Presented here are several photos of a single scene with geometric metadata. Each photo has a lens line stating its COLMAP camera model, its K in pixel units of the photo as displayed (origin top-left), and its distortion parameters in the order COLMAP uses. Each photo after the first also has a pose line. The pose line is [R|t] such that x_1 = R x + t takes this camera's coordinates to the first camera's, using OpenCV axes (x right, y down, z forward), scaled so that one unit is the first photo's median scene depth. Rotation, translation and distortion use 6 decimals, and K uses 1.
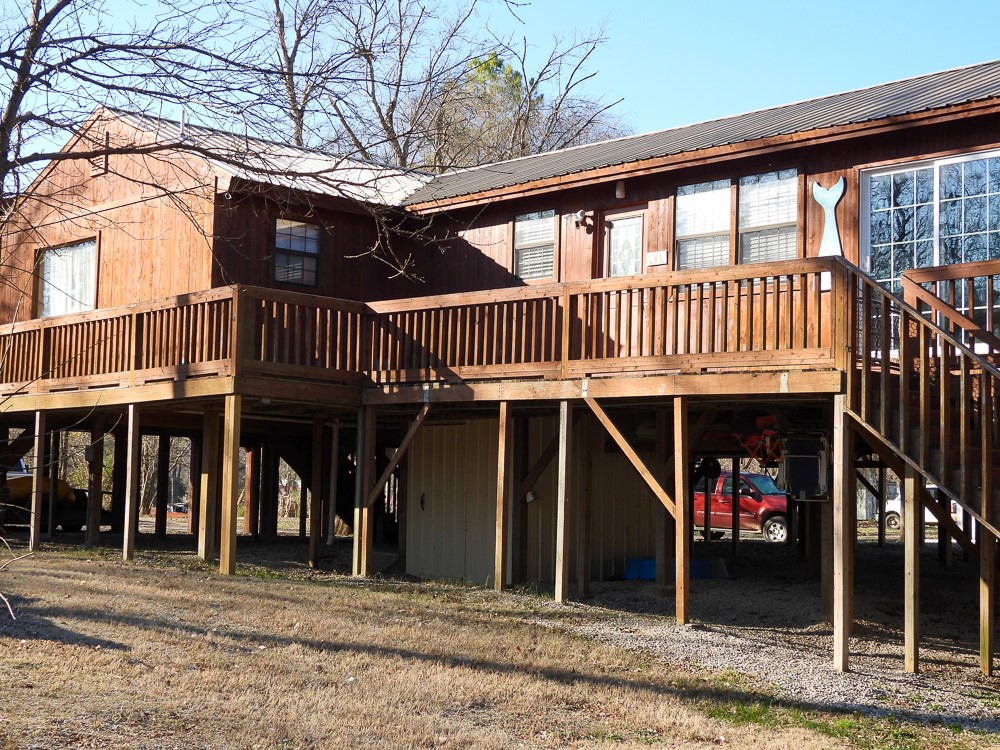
lens RADIAL K [[1636.0, 0, 499.0], [0, 1636.0, 365.8], [0, 0, 1]] dist [-0.010226, 0.000000]
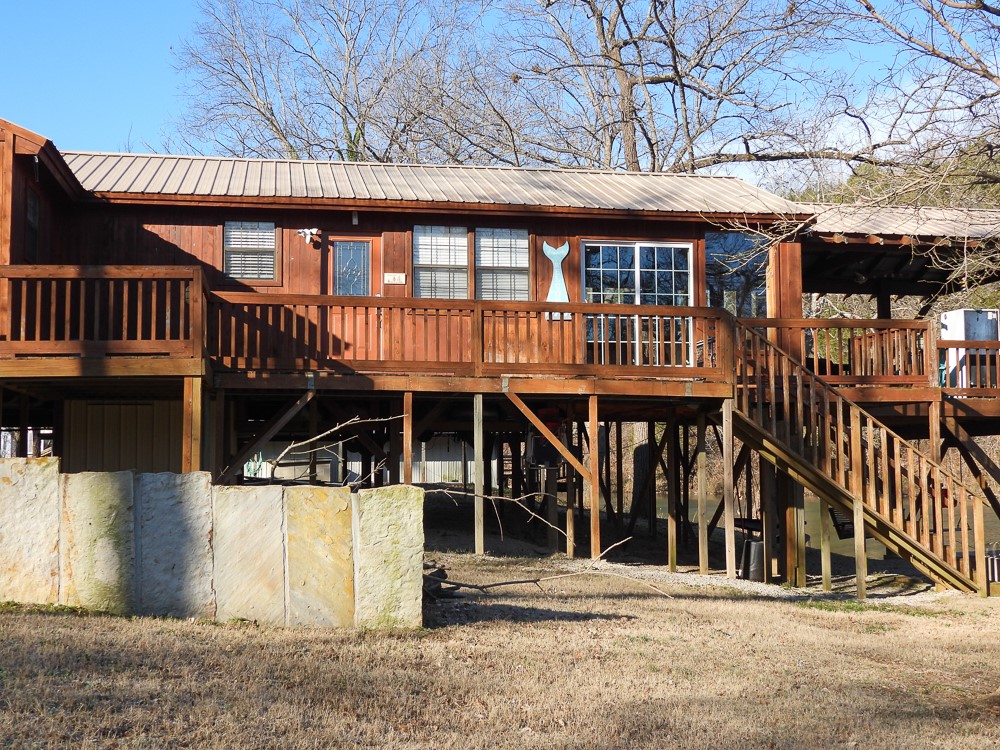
lens RADIAL K [[1239.5, 0, 493.7], [0, 1239.5, 373.2], [0, 0, 1]] dist [0.007033, 0.000000]
pose [[0.532667, 0.038567, 0.845446, -0.731337], [-0.053943, 0.998477, -0.011562, 0.015201], [-0.844604, -0.039447, 0.533936, 0.463560]]
